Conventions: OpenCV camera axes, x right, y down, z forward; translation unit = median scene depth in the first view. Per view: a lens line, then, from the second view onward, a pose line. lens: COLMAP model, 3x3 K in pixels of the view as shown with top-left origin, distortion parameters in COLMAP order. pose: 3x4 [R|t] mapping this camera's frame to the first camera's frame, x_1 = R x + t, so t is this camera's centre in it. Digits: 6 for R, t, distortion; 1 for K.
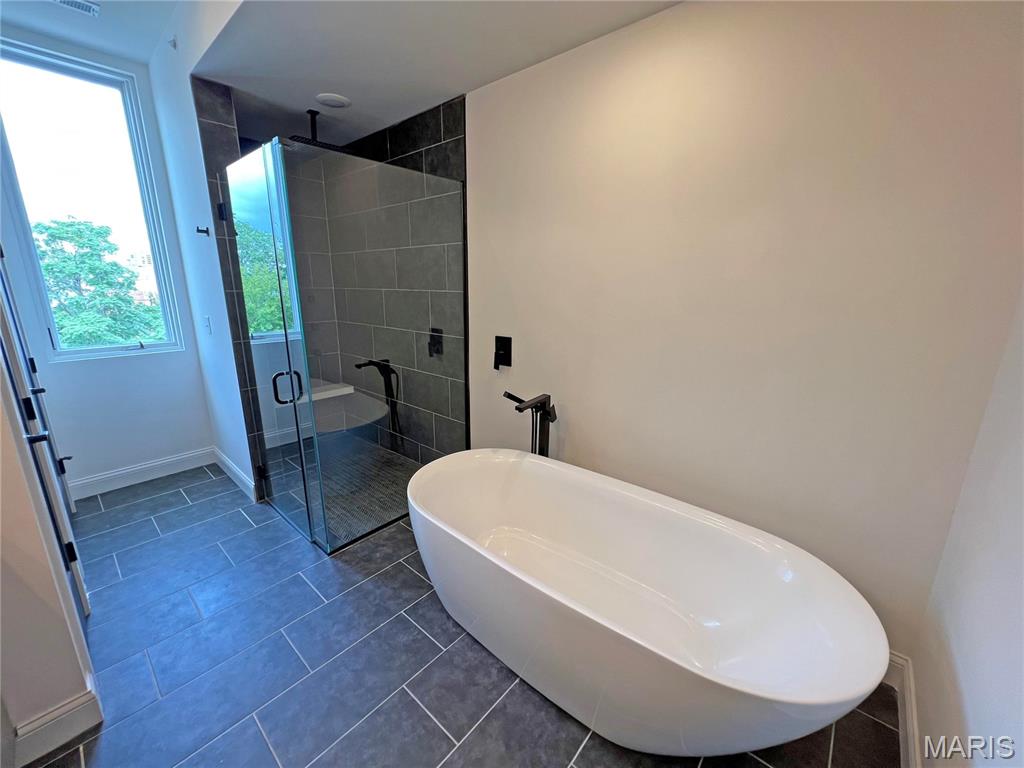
lens RADIAL K [[410.2, 0, 508.5], [0, 410.2, 389.3], [0, 0, 1]] dist [0.002047, 0.000340]
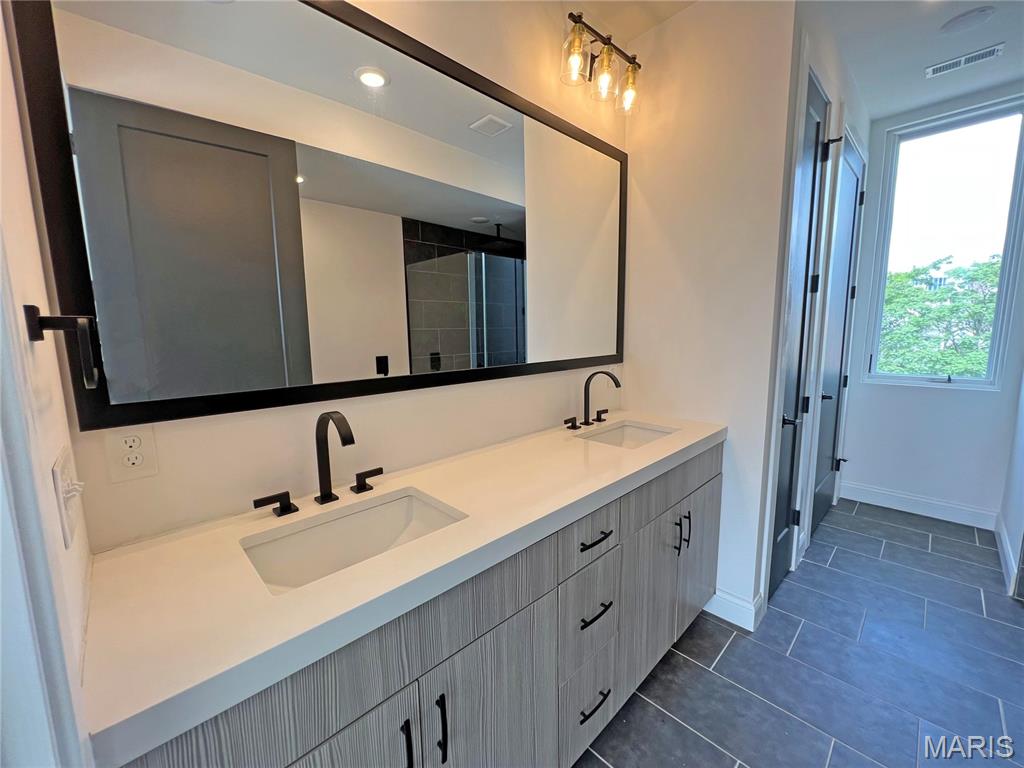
lens RADIAL K [[410.2, 0, 508.3], [0, 410.2, 381.1], [0, 0, 1]] dist [0.002047, 0.000340]
pose [[-0.084727, 0.121451, -0.988975, 0.172927], [-0.235092, 0.962085, 0.138289, 0.008143], [0.968273, 0.244217, -0.052963, 0.051565]]
